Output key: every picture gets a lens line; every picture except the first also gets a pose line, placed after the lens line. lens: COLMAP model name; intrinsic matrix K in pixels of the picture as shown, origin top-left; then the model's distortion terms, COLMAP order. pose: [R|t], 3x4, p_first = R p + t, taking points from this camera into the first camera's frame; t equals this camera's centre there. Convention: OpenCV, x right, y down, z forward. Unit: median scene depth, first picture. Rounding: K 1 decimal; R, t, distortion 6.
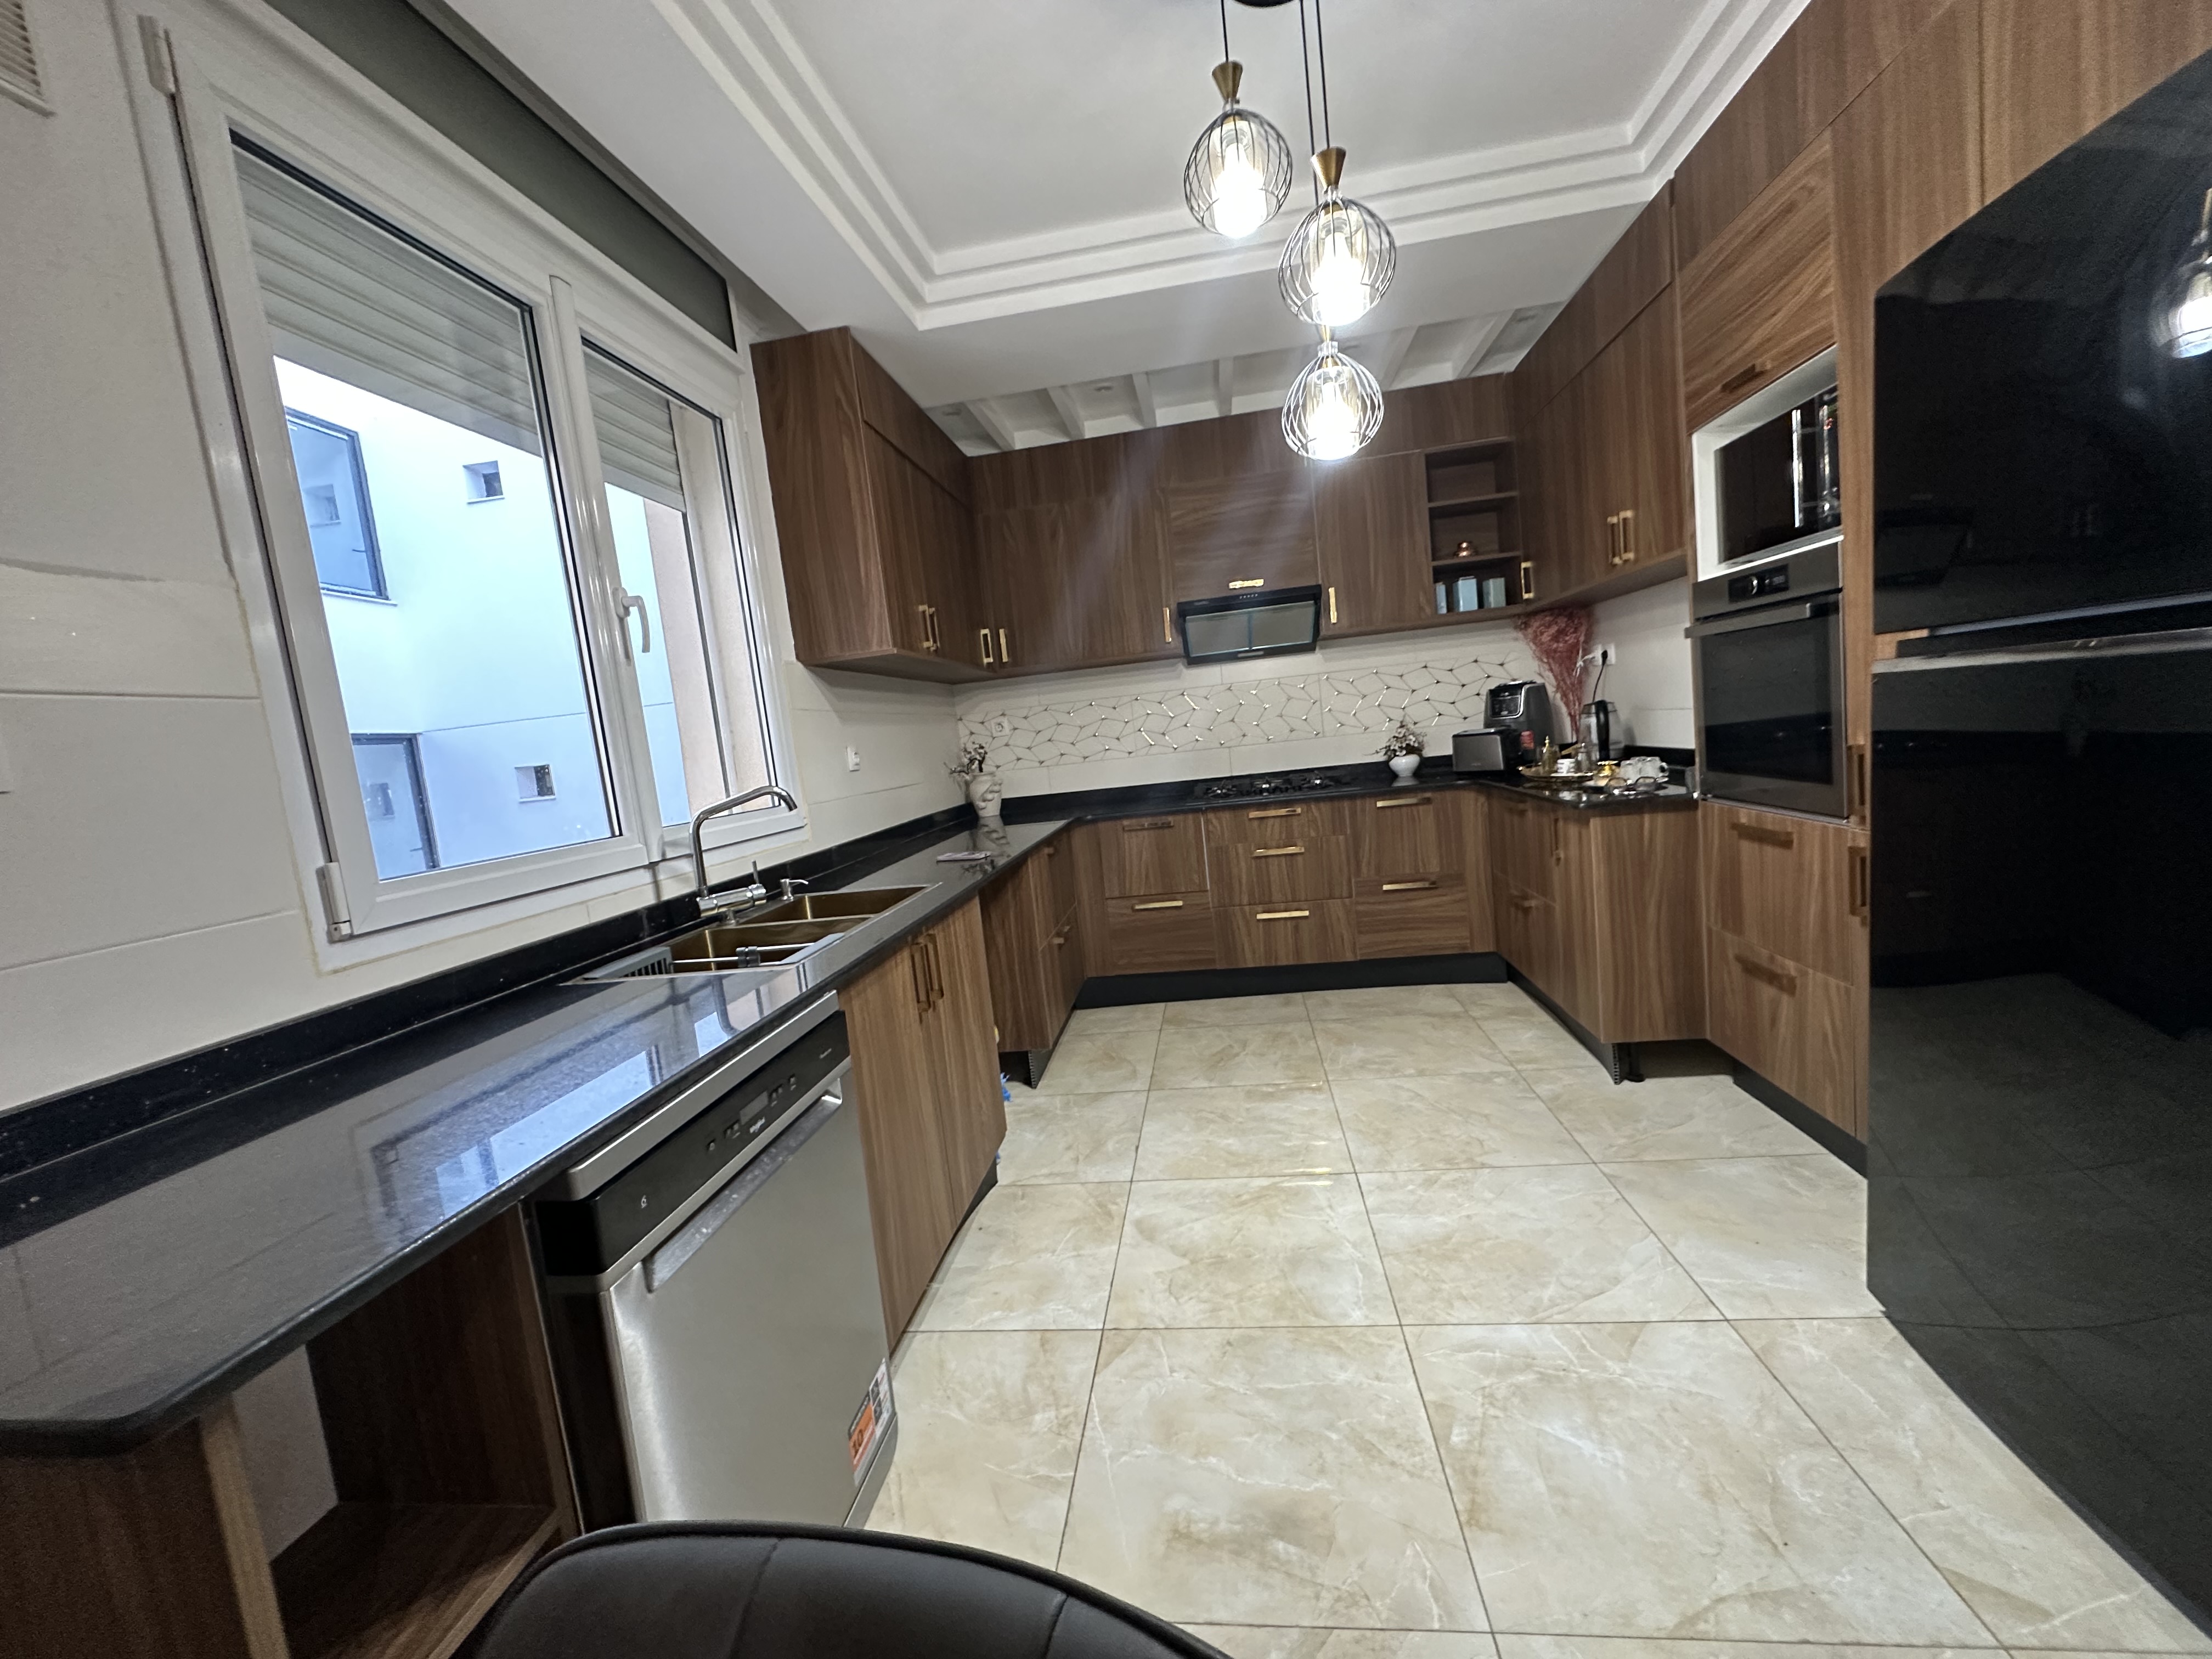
lens RADIAL K [[877.3, 0, 1097.0], [0, 877.3, 815.4], [0, 0, 1]] dist [-0.005238, 0.001232]
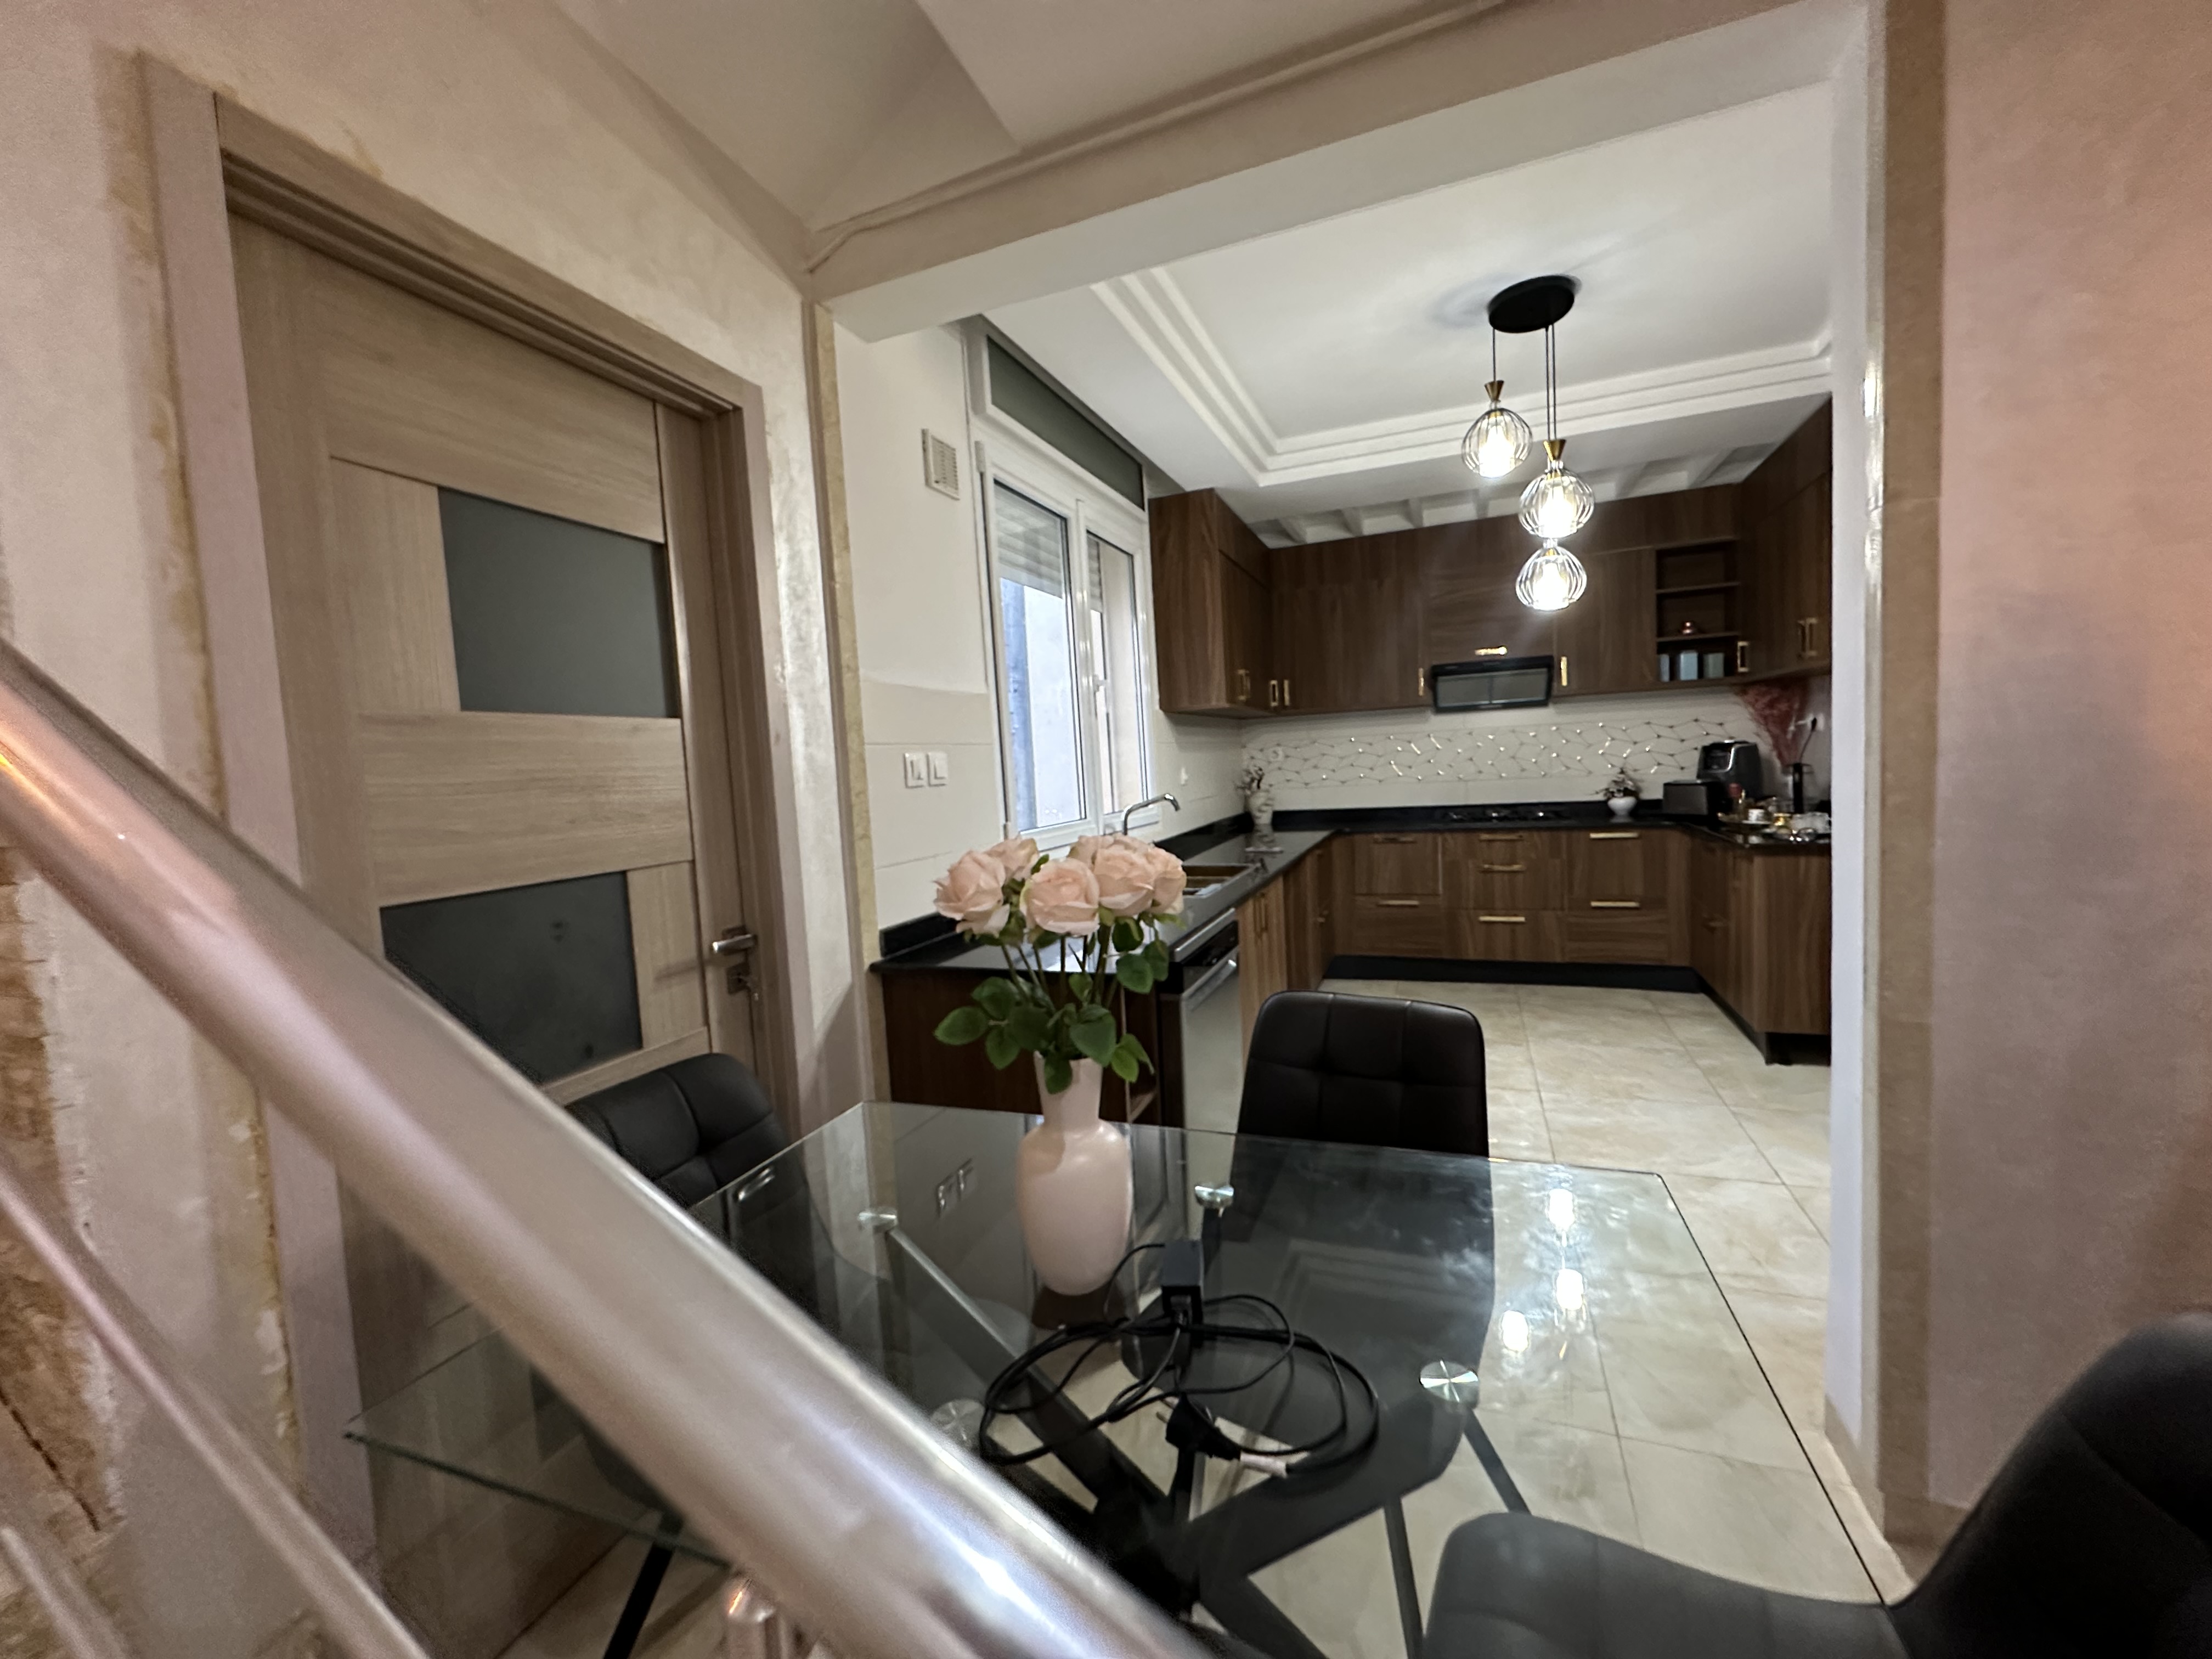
lens RADIAL K [[877.3, 0, 1112.4], [0, 877.3, 822.2], [0, 0, 1]] dist [-0.005238, 0.001232]
pose [[0.971259, 0.069089, -0.227777, -0.057861], [-0.069927, 0.997542, 0.004398, 0.010360], [0.227521, 0.011657, 0.973703, -0.377250]]
